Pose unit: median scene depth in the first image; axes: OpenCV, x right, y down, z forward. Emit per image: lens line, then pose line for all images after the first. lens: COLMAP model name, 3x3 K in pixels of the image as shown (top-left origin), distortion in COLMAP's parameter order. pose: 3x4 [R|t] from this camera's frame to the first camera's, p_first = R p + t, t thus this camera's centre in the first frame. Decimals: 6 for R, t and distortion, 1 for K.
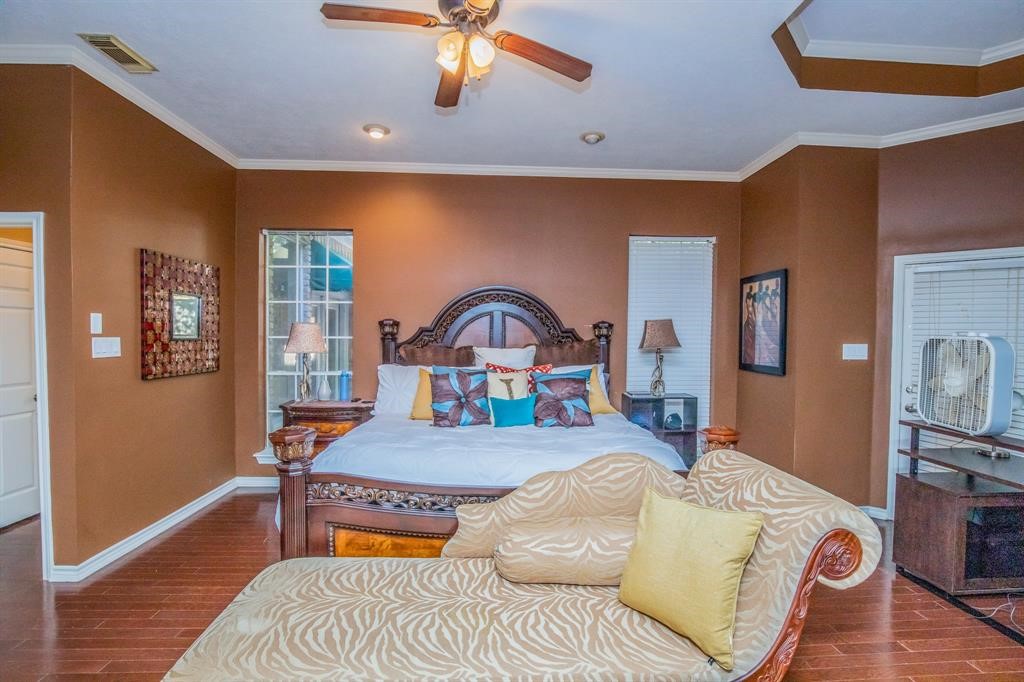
lens RADIAL K [[491.4, 0, 512.3], [0, 491.4, 345.4], [0, 0, 1]] dist [-0.020903, 0.000239]
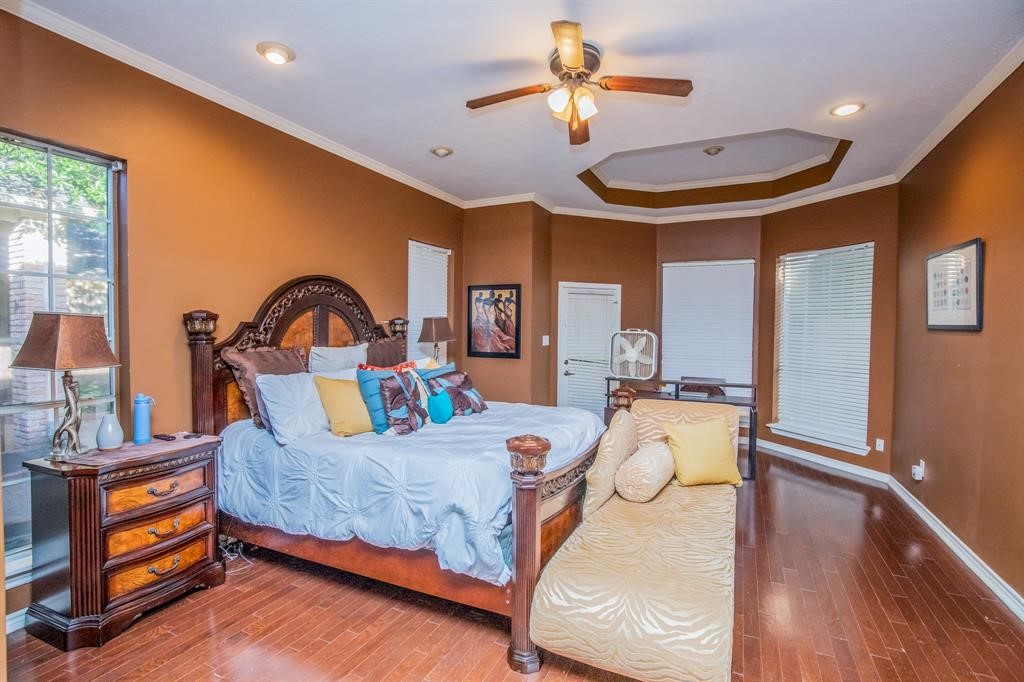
lens RADIAL K [[491.4, 0, 512.3], [0, 491.4, 336.8], [0, 0, 1]] dist [-0.020903, 0.000239]
pose [[0.450531, -0.019794, 0.892541, -0.656838], [0.023673, 0.999668, 0.010220, -0.014175], [-0.892447, 0.016525, 0.450850, 0.325251]]
